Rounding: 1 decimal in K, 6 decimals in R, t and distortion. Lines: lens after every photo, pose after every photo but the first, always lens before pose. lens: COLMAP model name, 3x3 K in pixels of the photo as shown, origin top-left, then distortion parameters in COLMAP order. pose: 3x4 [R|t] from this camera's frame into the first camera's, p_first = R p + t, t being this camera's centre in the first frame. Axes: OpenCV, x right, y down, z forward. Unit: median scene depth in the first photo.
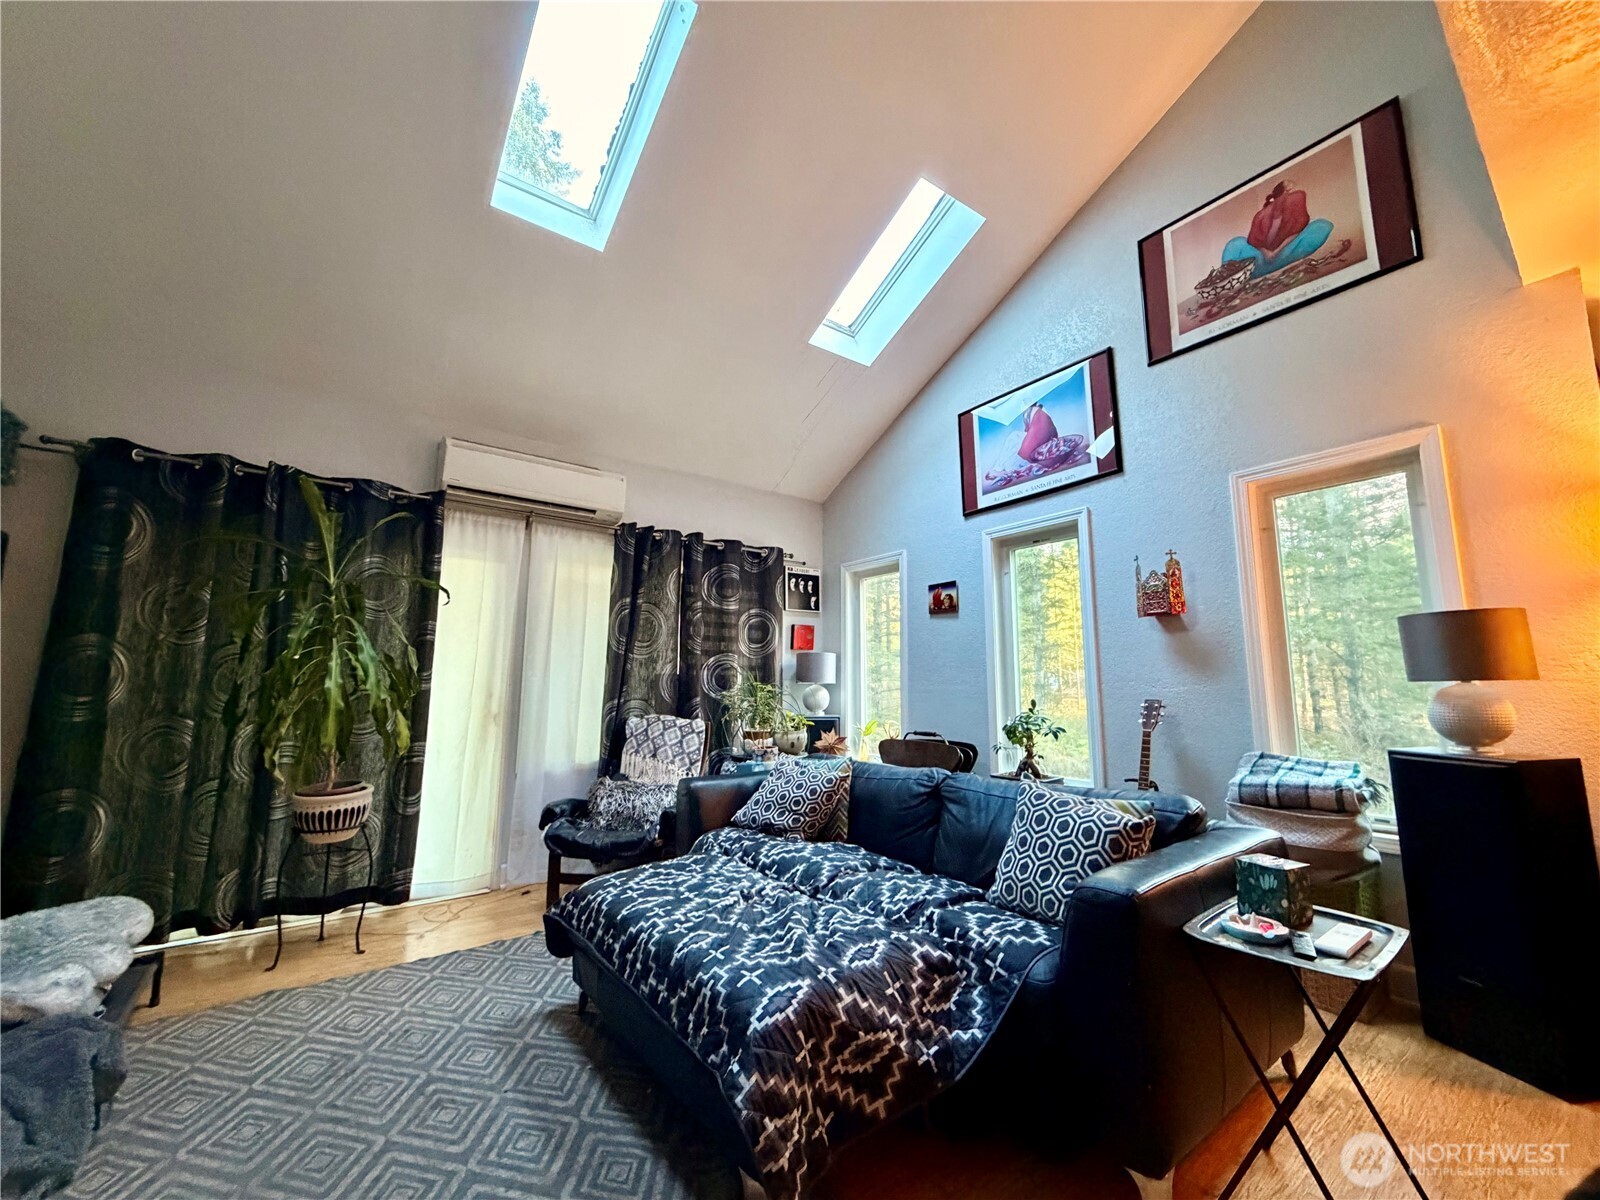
lens RADIAL K [[636.3, 0, 797.8], [0, 636.3, 602.2], [0, 0, 1]] dist [0.000836, -0.001053]
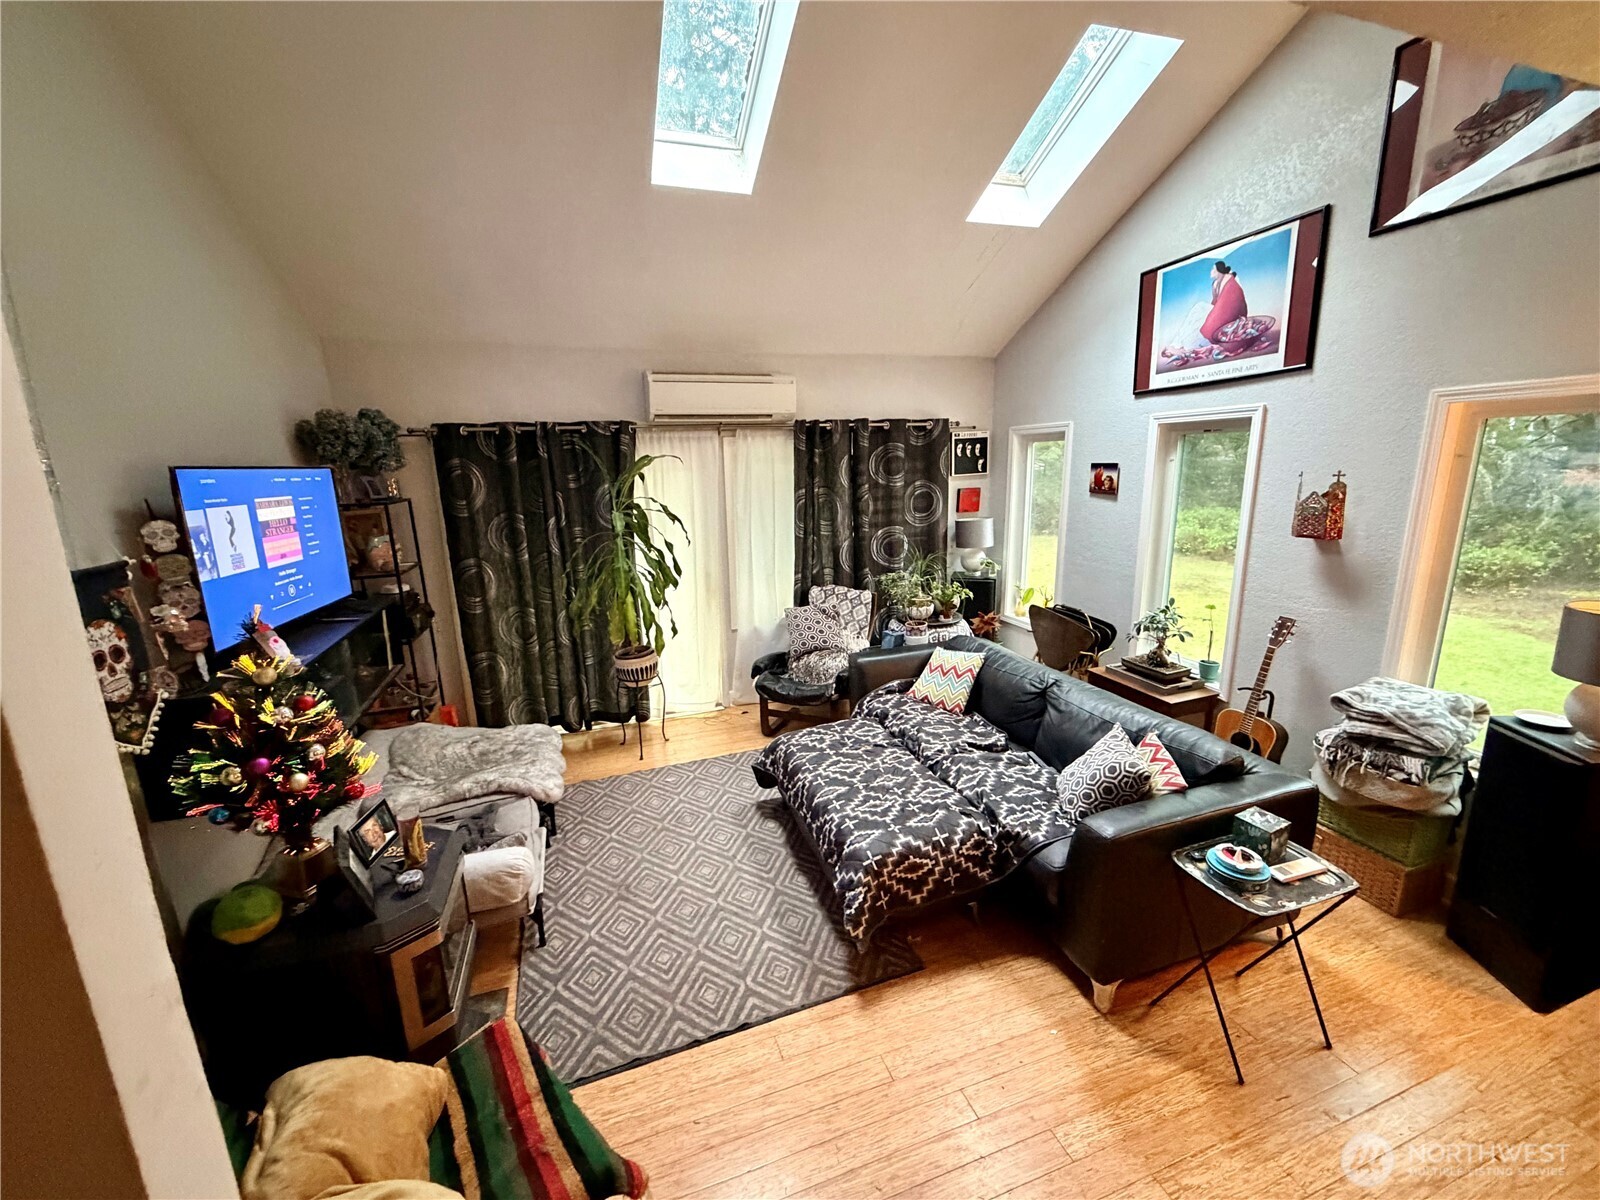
lens RADIAL K [[636.3, 0, 802.3], [0, 636.3, 595.1], [0, 0, 1]] dist [0.000836, -0.001053]
pose [[0.949906, 0.039934, -0.309973, 0.105009], [0.070817, 0.938505, 0.337926, -0.230360], [0.304406, -0.342950, 0.888663, -0.114675]]
